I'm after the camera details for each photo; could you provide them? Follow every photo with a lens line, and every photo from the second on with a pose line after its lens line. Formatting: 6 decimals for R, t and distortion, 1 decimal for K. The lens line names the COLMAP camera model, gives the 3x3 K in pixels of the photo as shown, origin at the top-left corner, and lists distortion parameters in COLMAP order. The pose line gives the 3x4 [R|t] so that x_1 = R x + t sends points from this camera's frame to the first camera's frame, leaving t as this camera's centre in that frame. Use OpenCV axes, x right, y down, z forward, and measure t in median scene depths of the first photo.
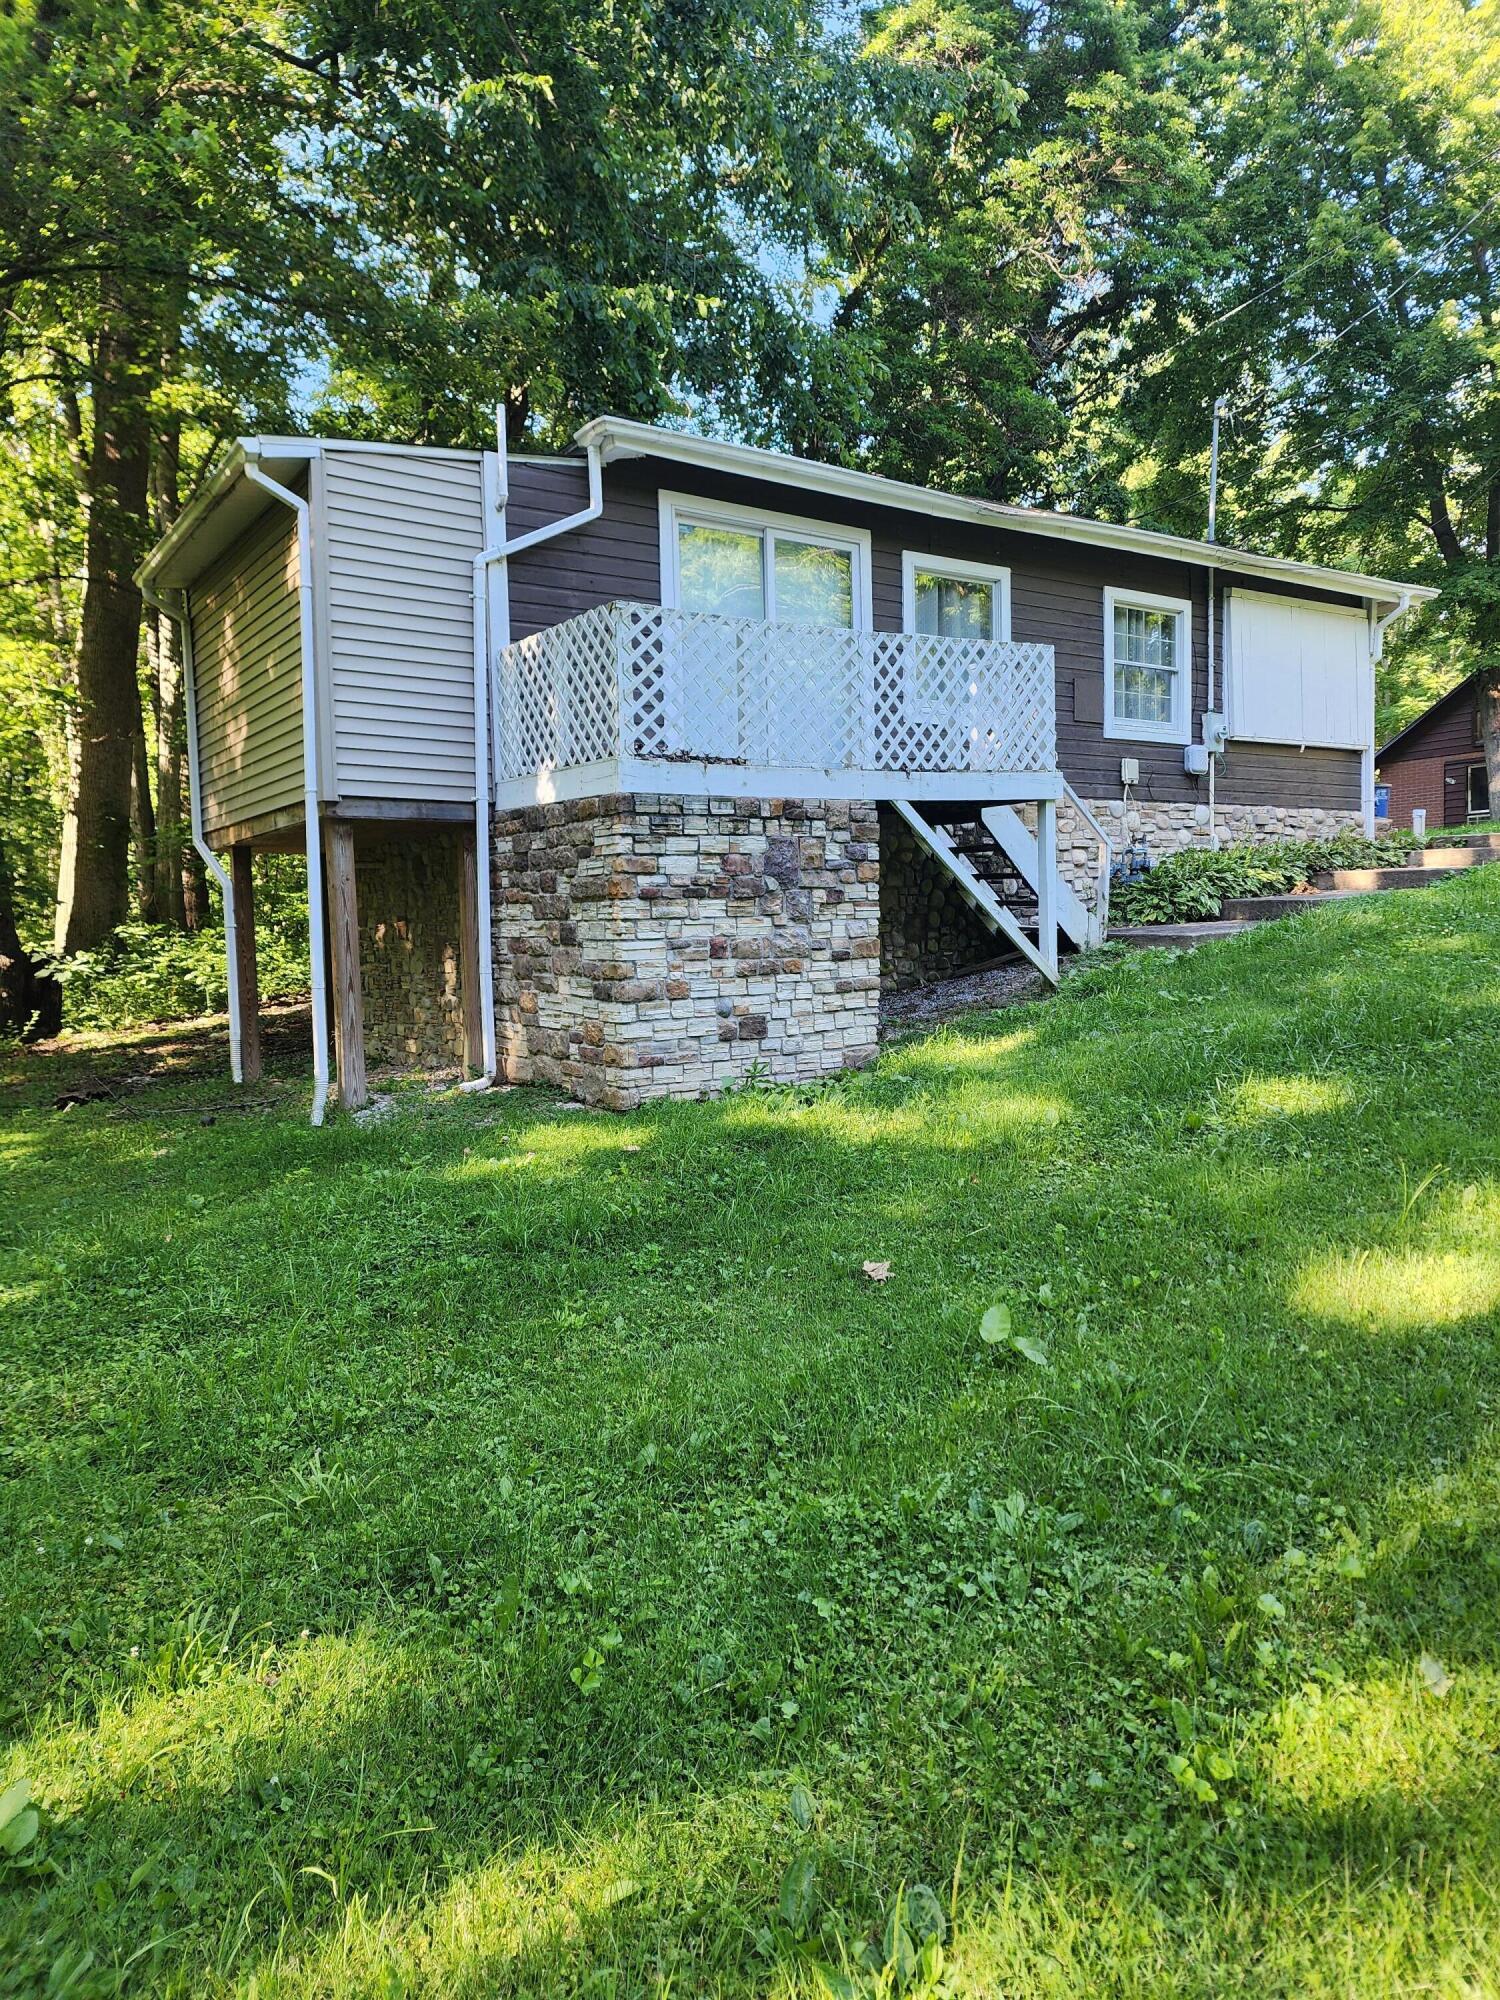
lens RADIAL K [[1359.4, 0, 744.1], [0, 1359.4, 1006.7], [0, 0, 1]] dist [0.061974, -0.013666]
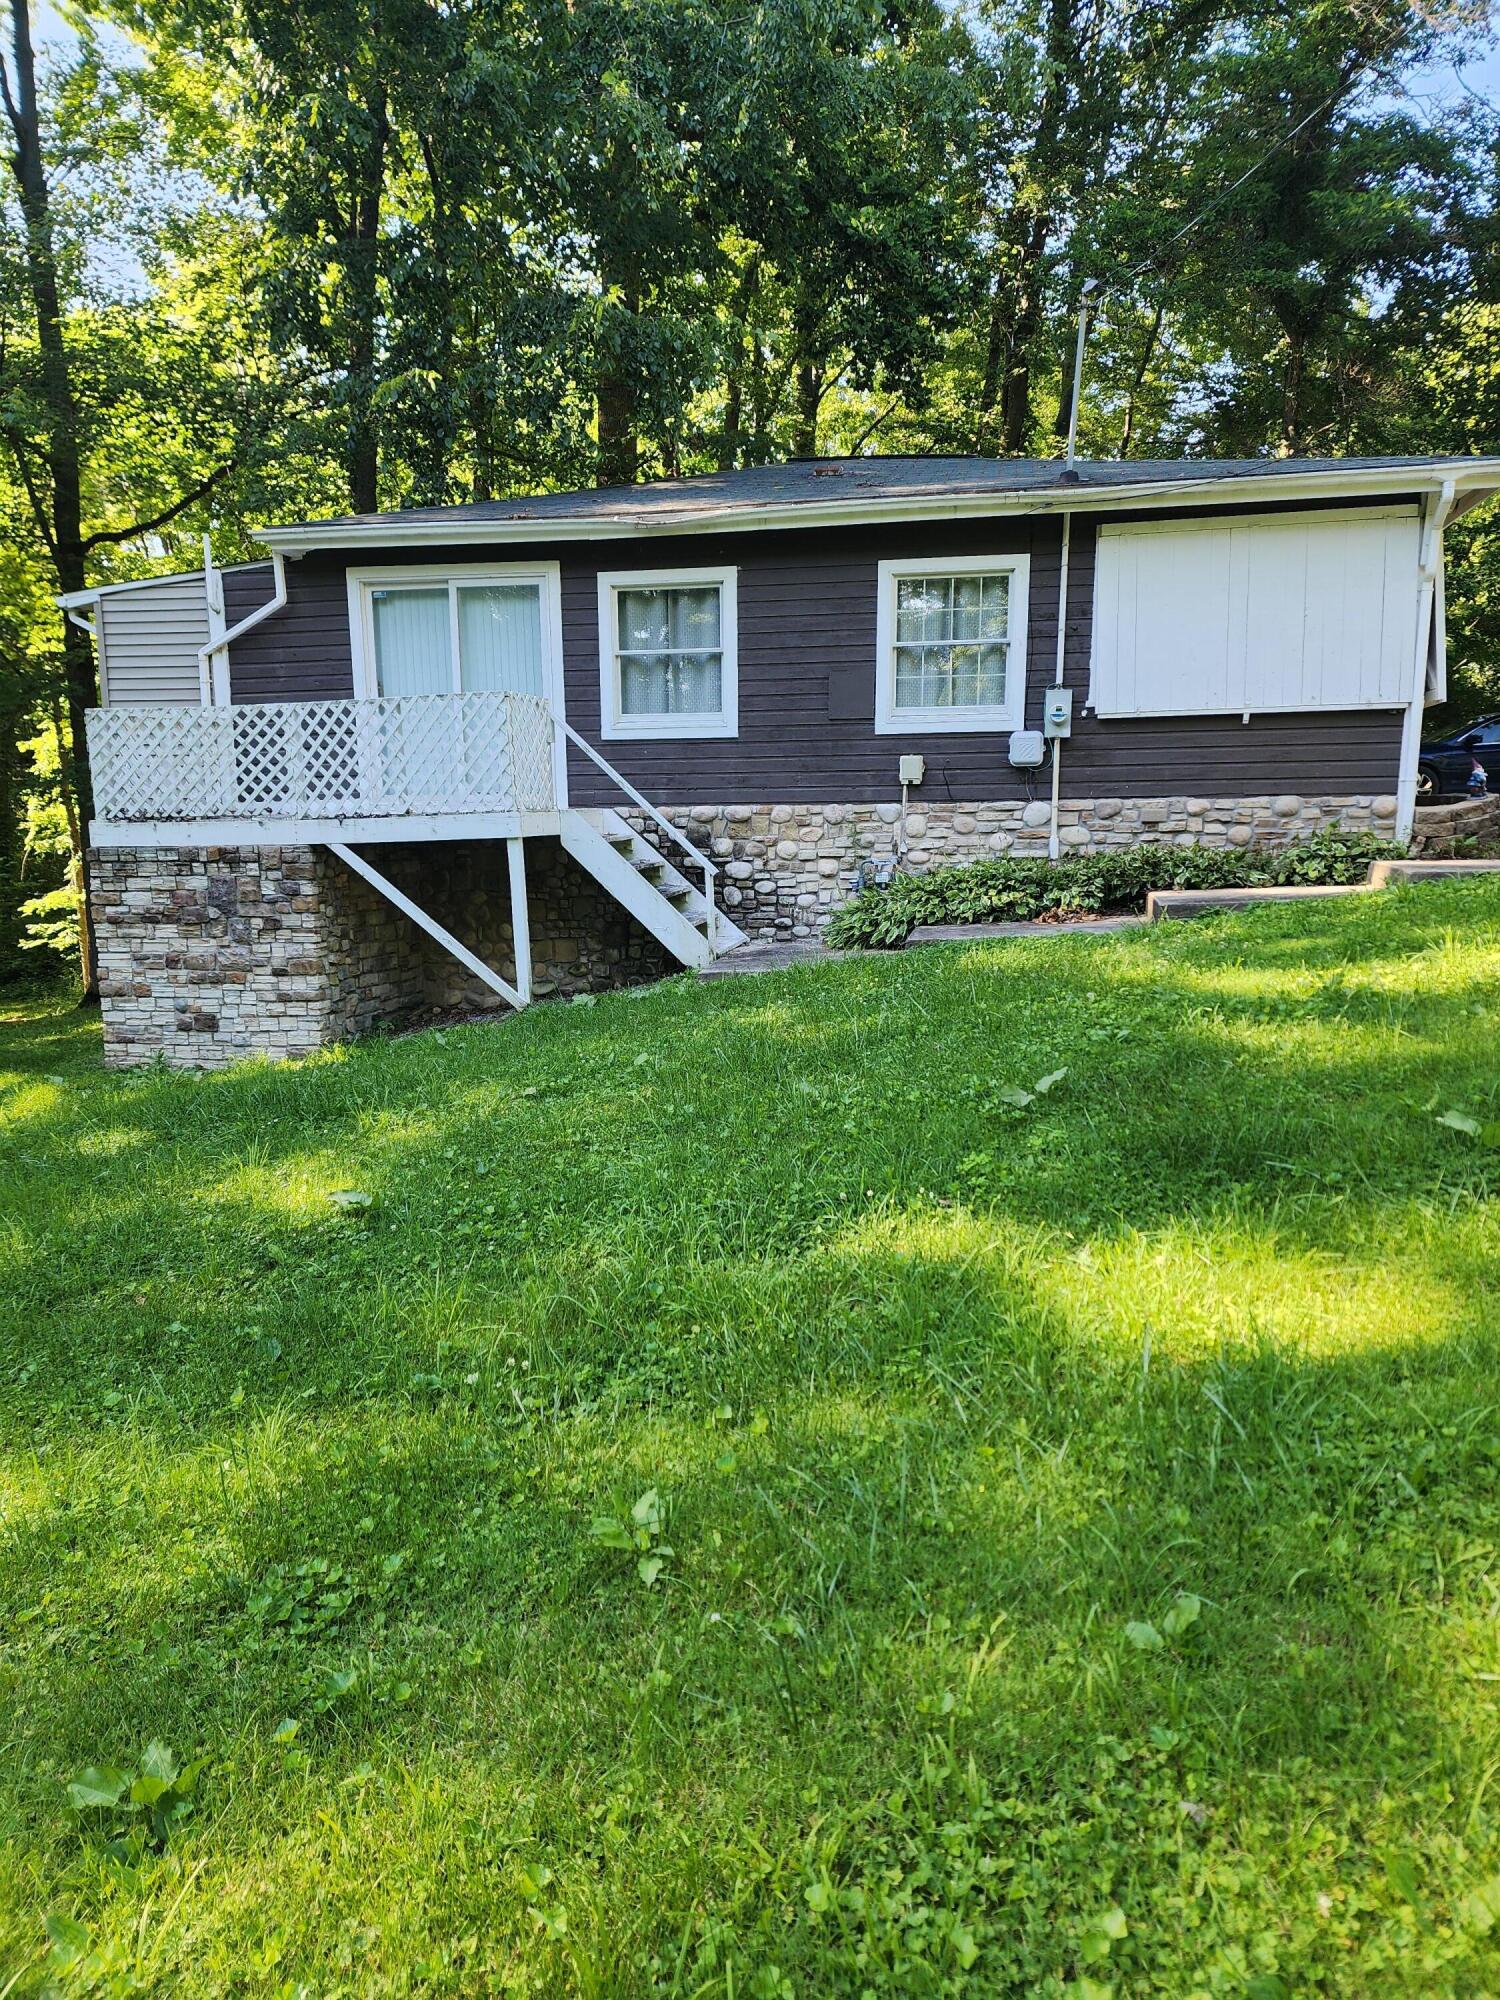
lens RADIAL K [[1359.4, 0, 742.9], [0, 1359.4, 1030.9], [0, 0, 1]] dist [0.061974, -0.013666]
pose [[0.700858, 0.125783, -0.702123, 1.221233], [-0.047960, 0.990412, 0.129556, -0.162480], [0.711686, -0.057127, 0.700171, 0.416703]]
